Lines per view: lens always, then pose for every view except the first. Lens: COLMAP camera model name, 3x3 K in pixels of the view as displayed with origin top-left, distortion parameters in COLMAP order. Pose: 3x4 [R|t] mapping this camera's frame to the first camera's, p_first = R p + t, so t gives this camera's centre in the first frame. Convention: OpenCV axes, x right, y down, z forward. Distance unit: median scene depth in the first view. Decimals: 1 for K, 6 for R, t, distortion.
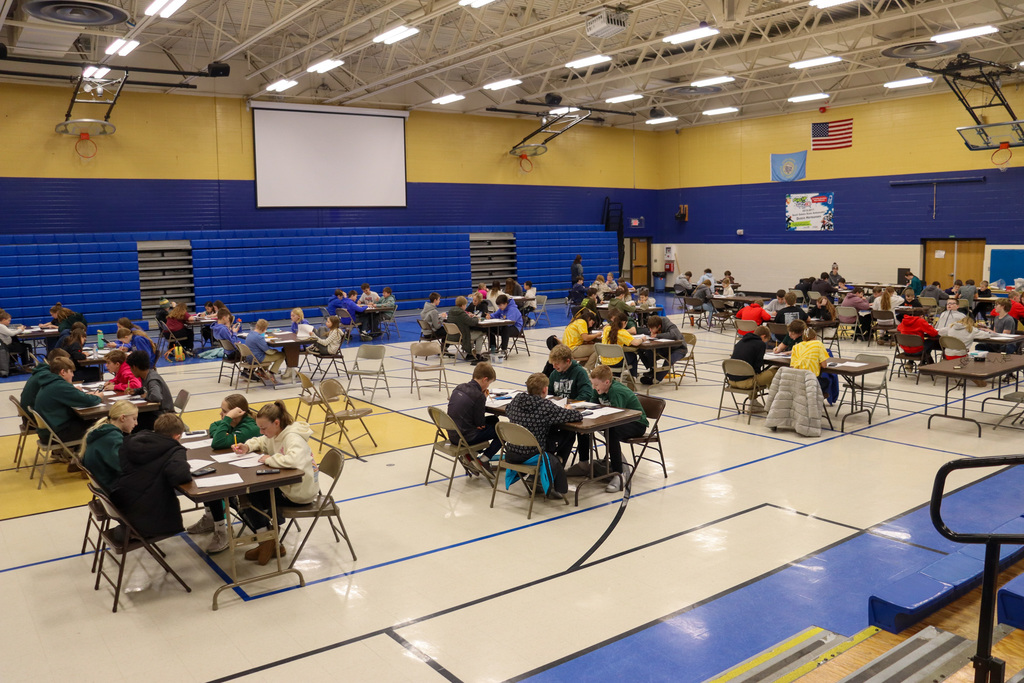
lens RADIAL K [[840.6, 0, 512.0], [0, 840.6, 341.5], [0, 0, 1]] dist [-0.002670, -0.001383]
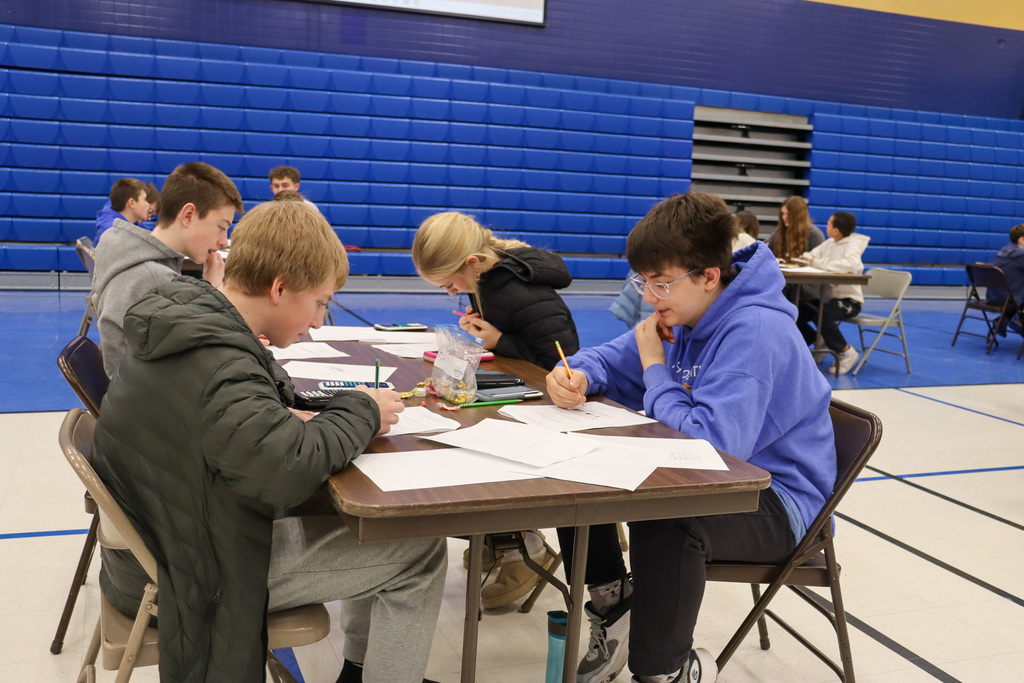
lens RADIAL K [[1040.8, 0, 512.0], [0, 1040.8, 341.5], [0, 0, 1]] dist [-0.054742, 0.015695]
pose [[0.961794, 0.105392, -0.252675, 0.002755], [-0.100138, 0.994406, 0.033601, -0.028931], [0.254803, -0.007015, 0.966967, 0.634561]]
